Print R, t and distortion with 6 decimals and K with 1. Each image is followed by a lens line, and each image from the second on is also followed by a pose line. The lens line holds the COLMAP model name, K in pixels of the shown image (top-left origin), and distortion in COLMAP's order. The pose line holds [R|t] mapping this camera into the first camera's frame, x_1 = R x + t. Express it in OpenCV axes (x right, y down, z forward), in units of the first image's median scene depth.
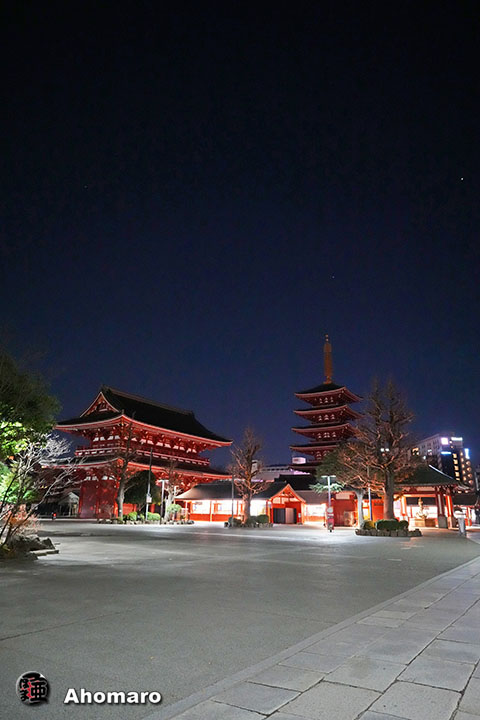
lens RADIAL K [[467.3, 0, 240.7], [0, 467.3, 359.4], [0, 0, 1]] dist [-0.010600, -0.000081]
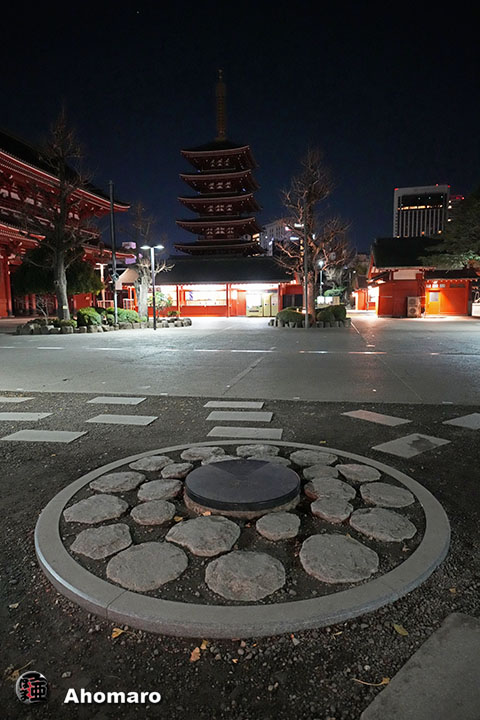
lens RADIAL K [[467.3, 0, 241.2], [0, 467.3, 360.8], [0, 0, 1]] dist [-0.010600, -0.000081]
pose [[0.921542, -0.078846, 0.380190, -0.190658], [-0.093709, 0.905057, 0.414837, 0.104533], [-0.376802, -0.417917, 0.826659, 0.339609]]
